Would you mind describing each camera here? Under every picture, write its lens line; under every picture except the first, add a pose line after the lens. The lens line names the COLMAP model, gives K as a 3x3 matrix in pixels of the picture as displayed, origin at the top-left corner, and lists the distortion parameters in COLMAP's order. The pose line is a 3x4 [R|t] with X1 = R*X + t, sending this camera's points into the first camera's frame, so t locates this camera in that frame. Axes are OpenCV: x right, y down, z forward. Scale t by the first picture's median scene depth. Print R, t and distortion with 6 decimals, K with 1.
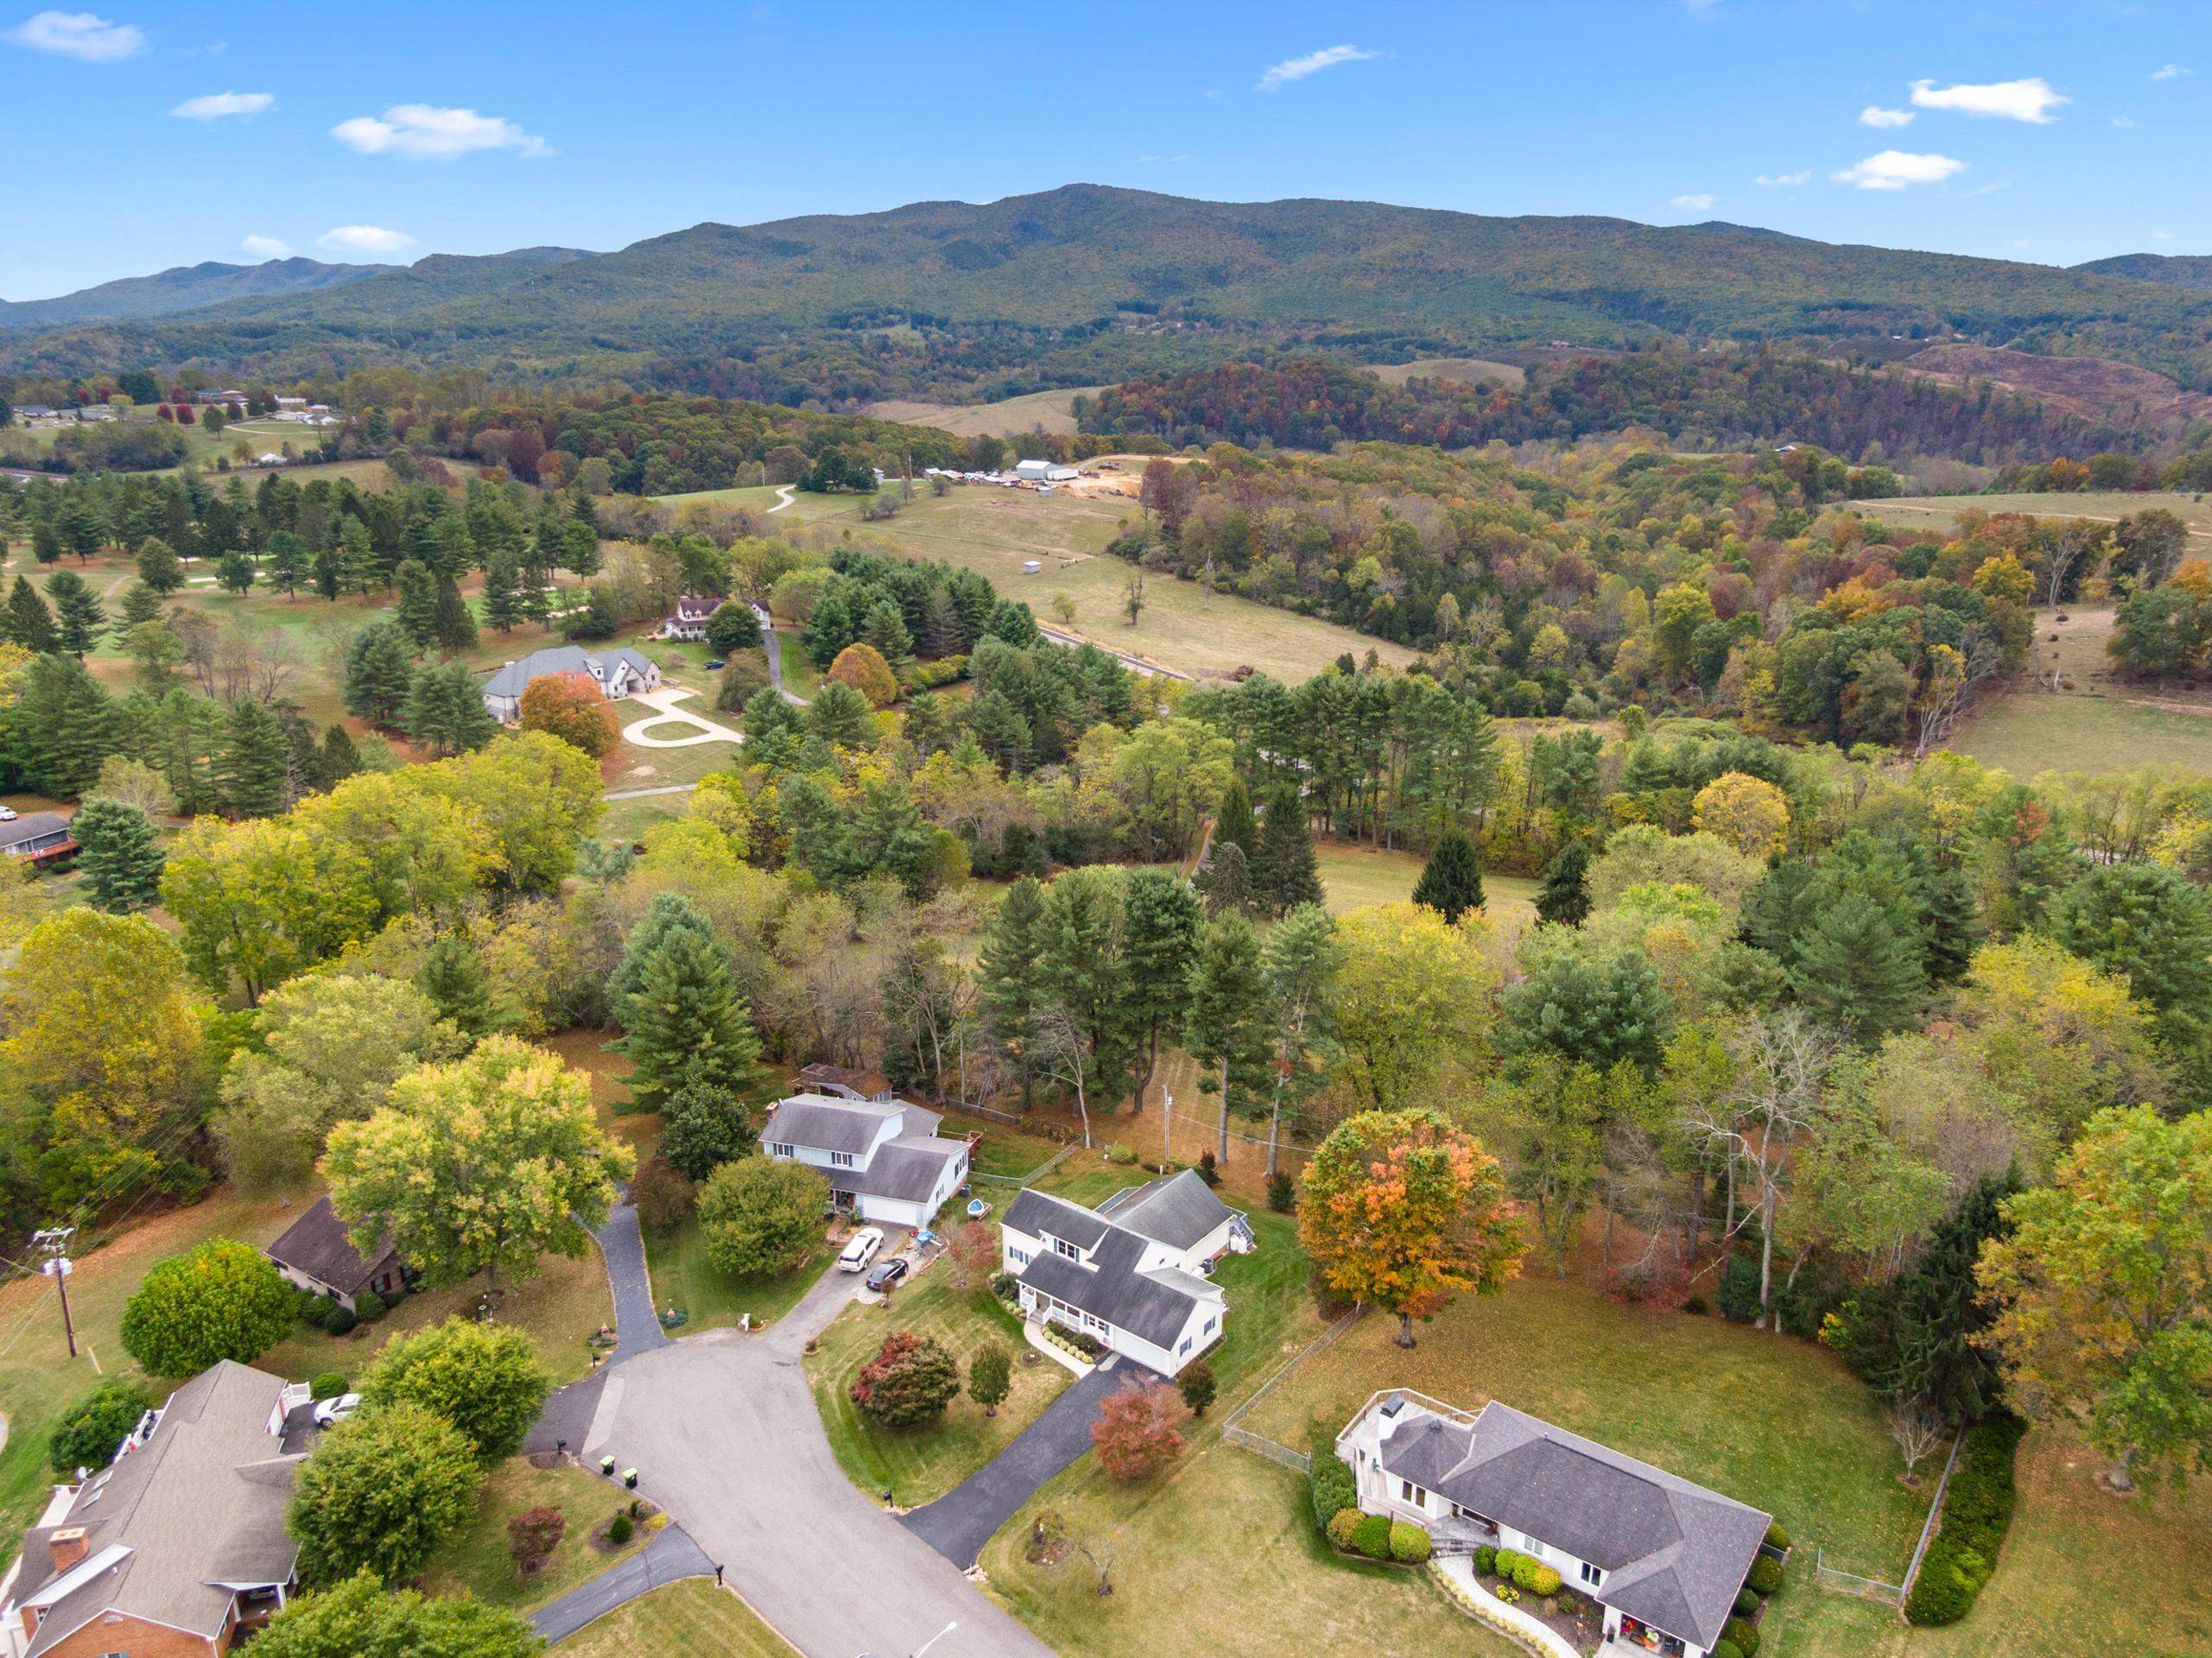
lens RADIAL K [[1587.2, 0, 1101.9], [0, 1587.2, 839.9], [0, 0, 1]] dist [0.058134, -0.094531]
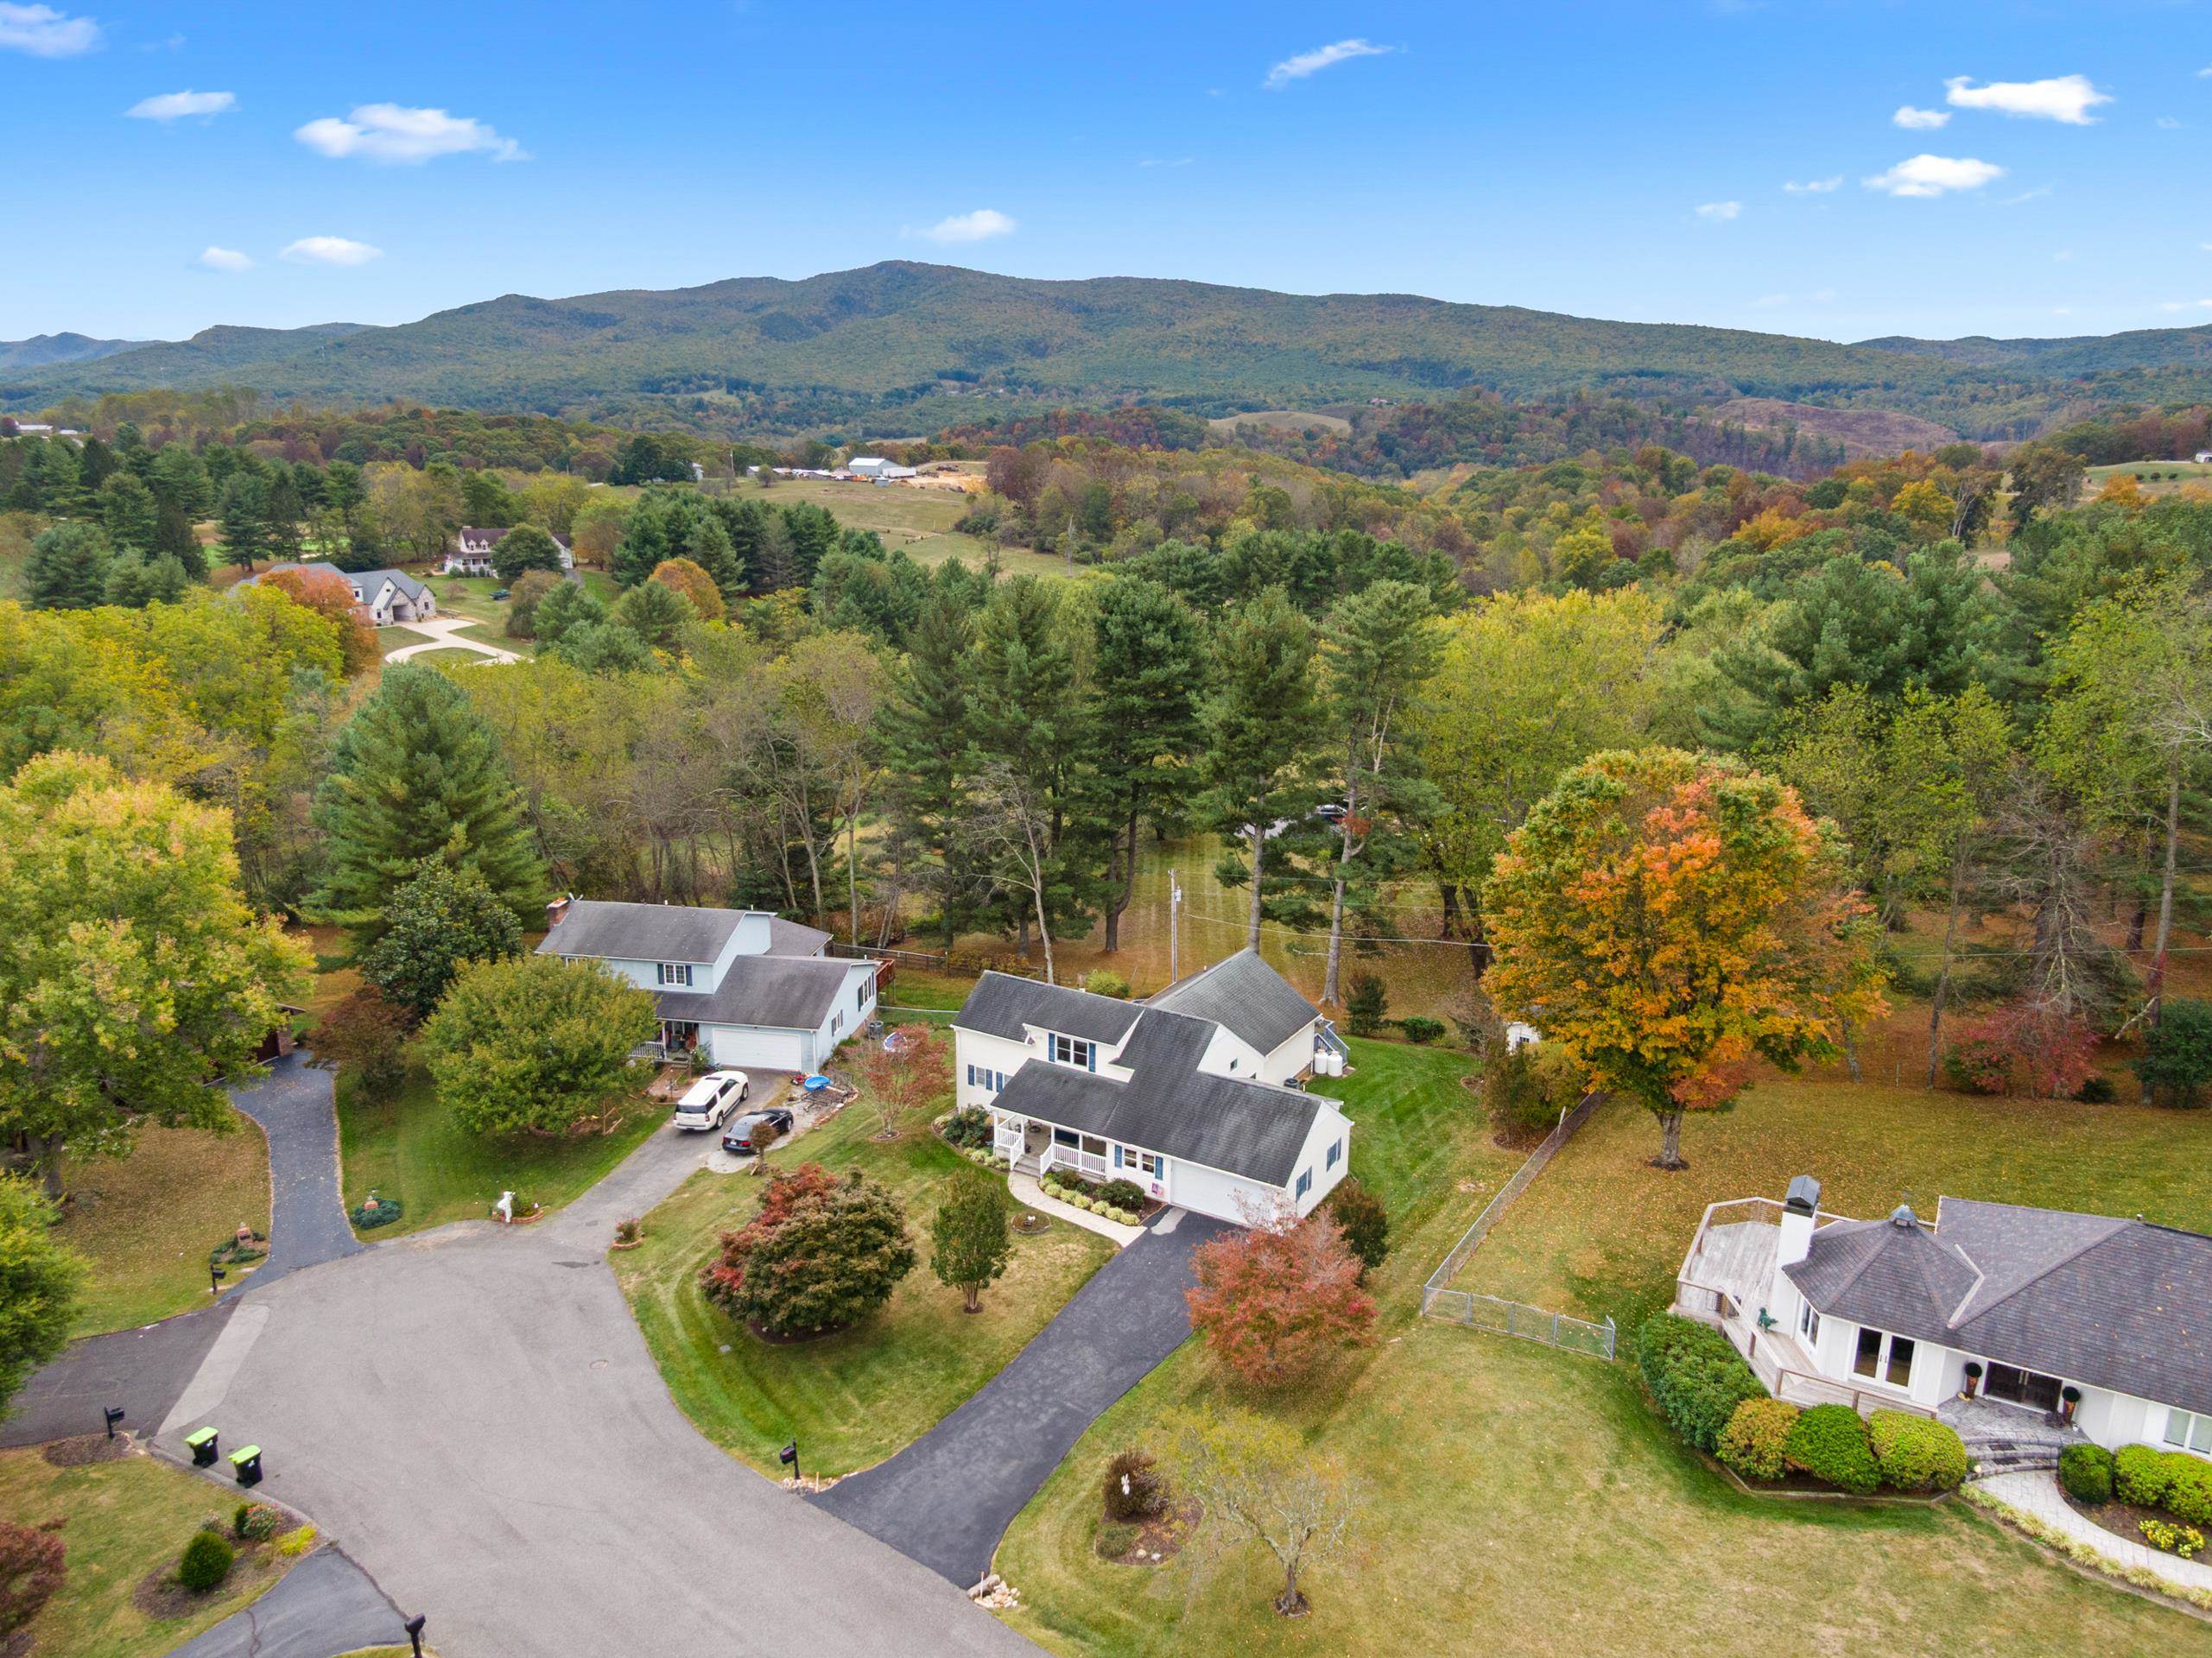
lens RADIAL K [[1591.0, 0, 1104.2], [0, 1591.0, 833.2], [0, 0, 1]] dist [0.040410, -0.062466]
pose [[0.993709, -0.025028, 0.109158, -0.069751], [0.031073, 0.998055, -0.054037, 0.201284], [-0.107593, 0.057089, 0.992555, 0.398138]]
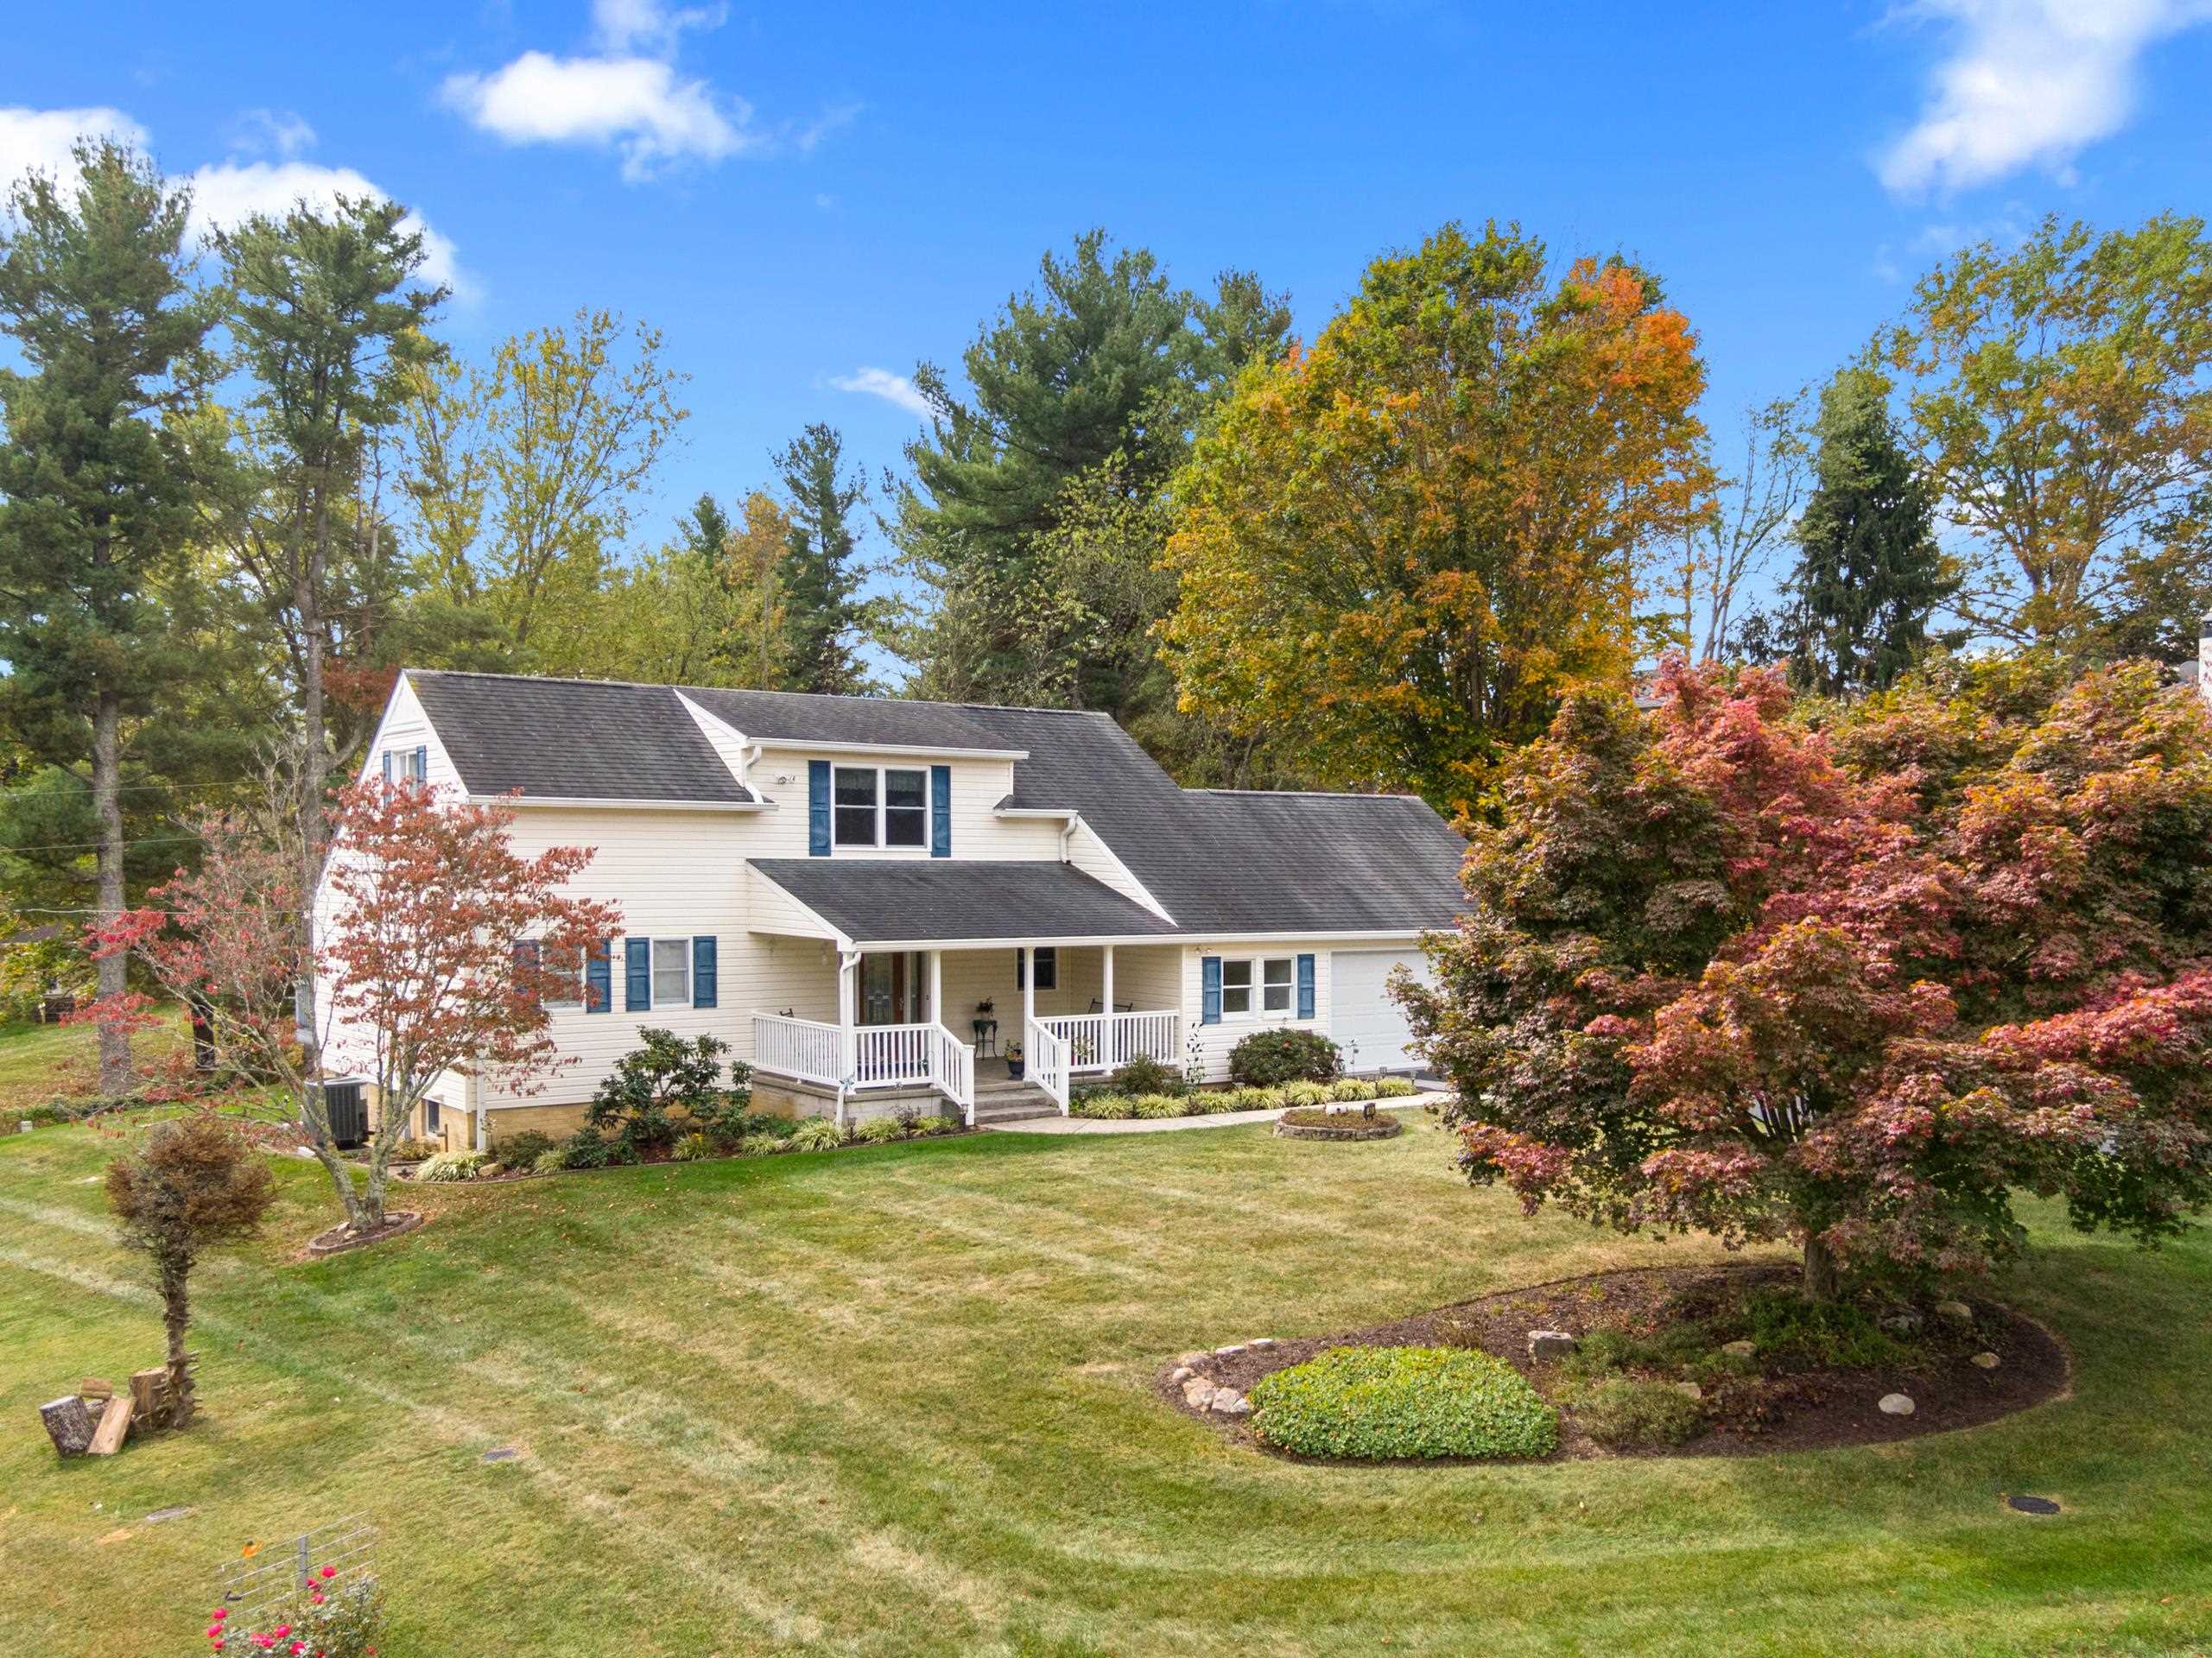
lens RADIAL K [[1999.8, 0, 1106.0], [0, 1999.8, 829.0], [0, 0, 1]] dist [0.001477, 0.004664]
pose [[0.272663, 0.012467, 0.962029, -0.247127], [0.308213, 0.946087, -0.099616, 0.282482], [-0.911405, 0.323671, 0.254121, 0.876860]]
